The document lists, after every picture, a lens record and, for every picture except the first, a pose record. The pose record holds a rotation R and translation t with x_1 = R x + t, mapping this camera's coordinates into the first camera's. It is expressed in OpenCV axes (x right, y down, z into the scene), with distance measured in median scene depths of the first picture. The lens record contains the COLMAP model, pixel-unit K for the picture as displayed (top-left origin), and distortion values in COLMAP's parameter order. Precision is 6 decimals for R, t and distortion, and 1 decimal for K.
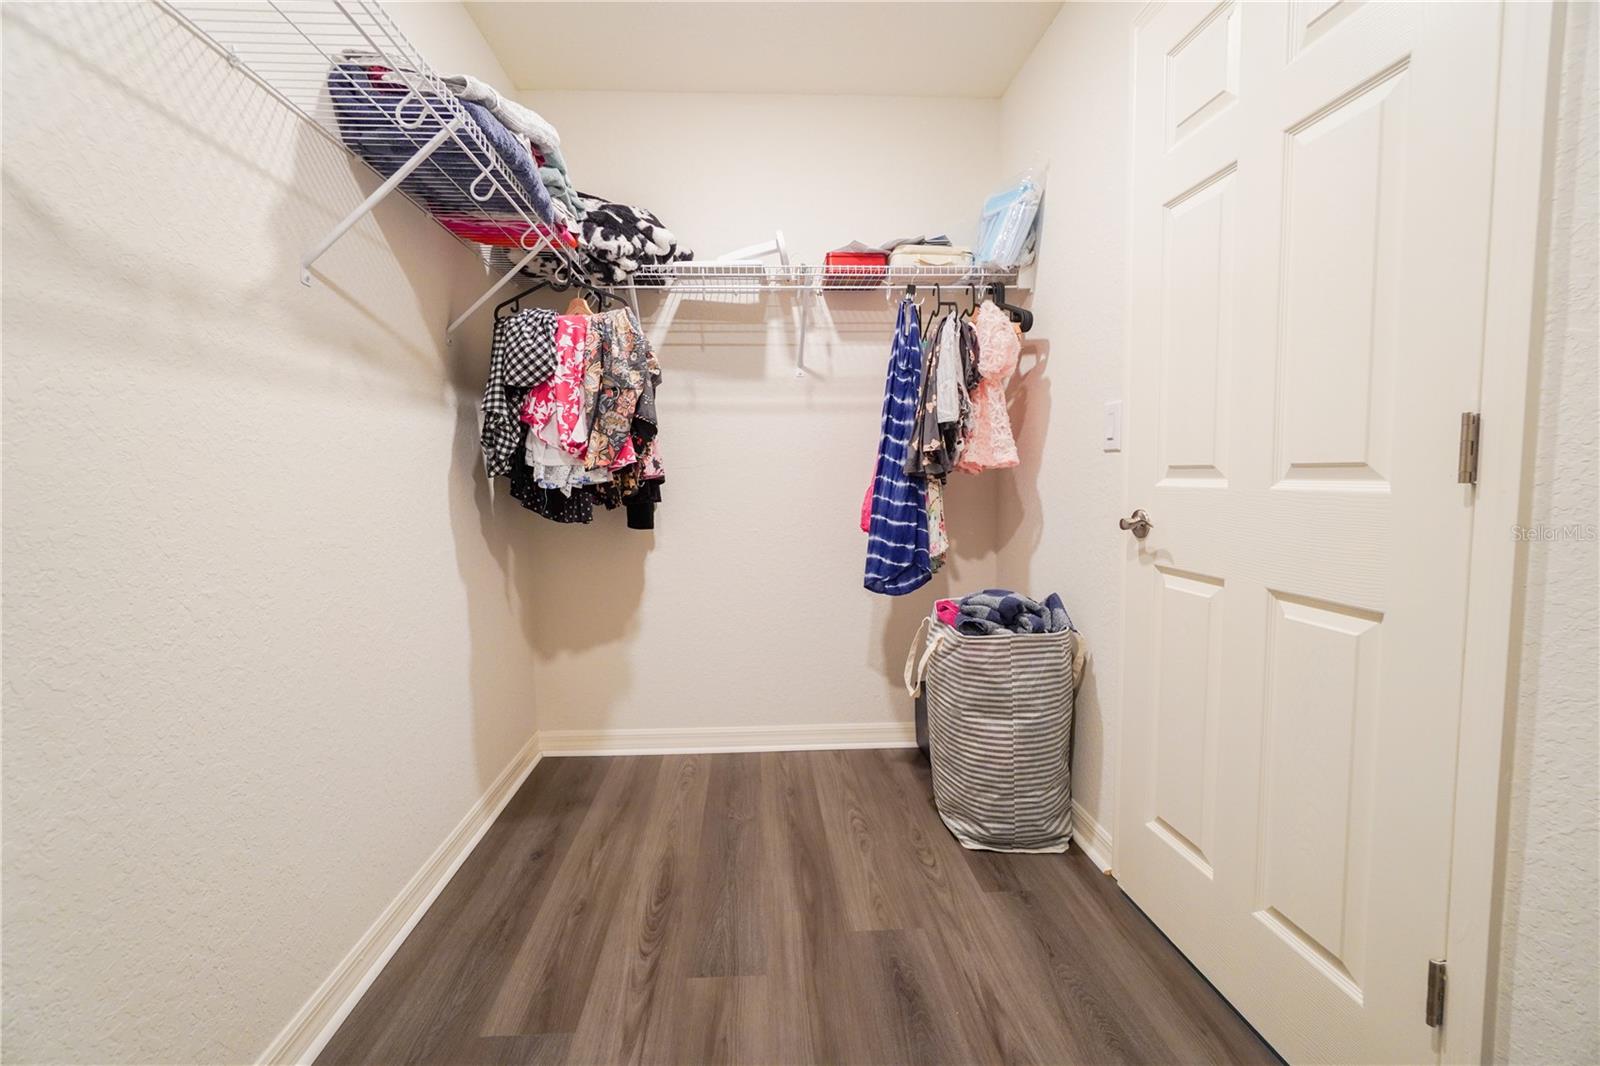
lens RADIAL K [[680.5, 0, 789.4], [0, 680.5, 520.0], [0, 0, 1]] dist [-0.010658, 0.003640]
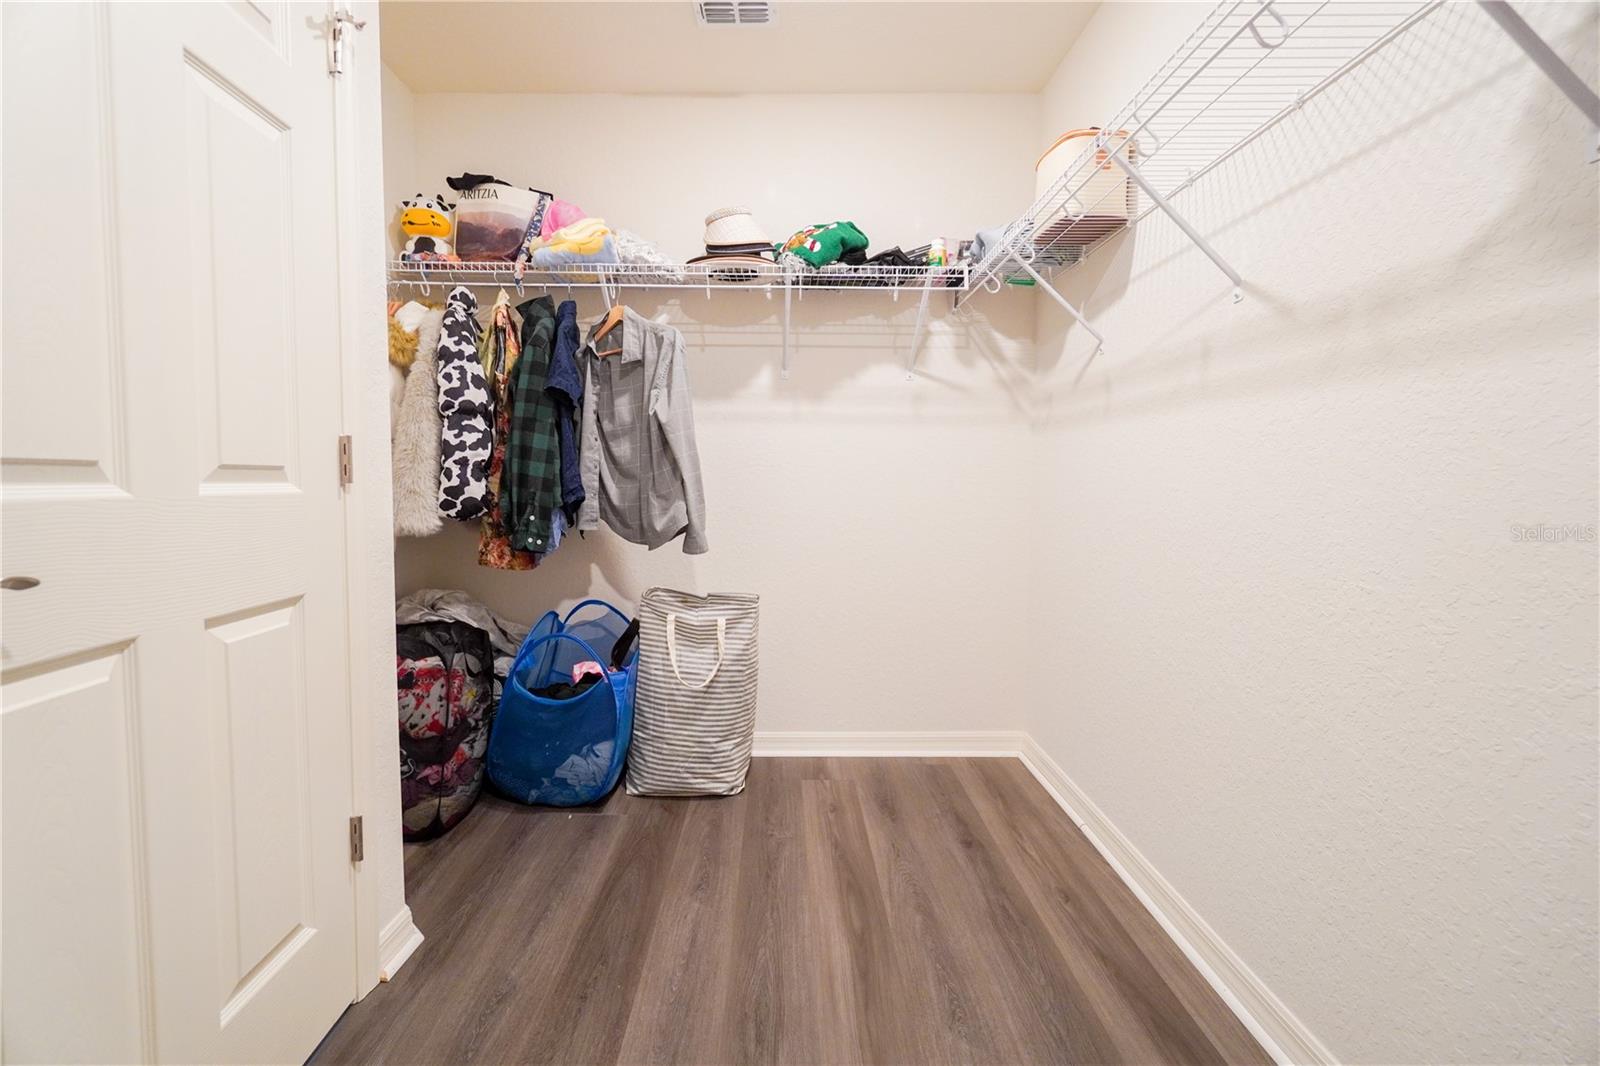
lens RADIAL K [[680.5, 0, 789.4], [0, 680.5, 520.0], [0, 0, 1]] dist [-0.010658, 0.003640]
pose [[-0.999160, 0.000061, 0.040975, -0.016282], [0.005220, 0.992041, 0.125805, -0.118884], [-0.040641, 0.125913, -0.991208, 1.853069]]
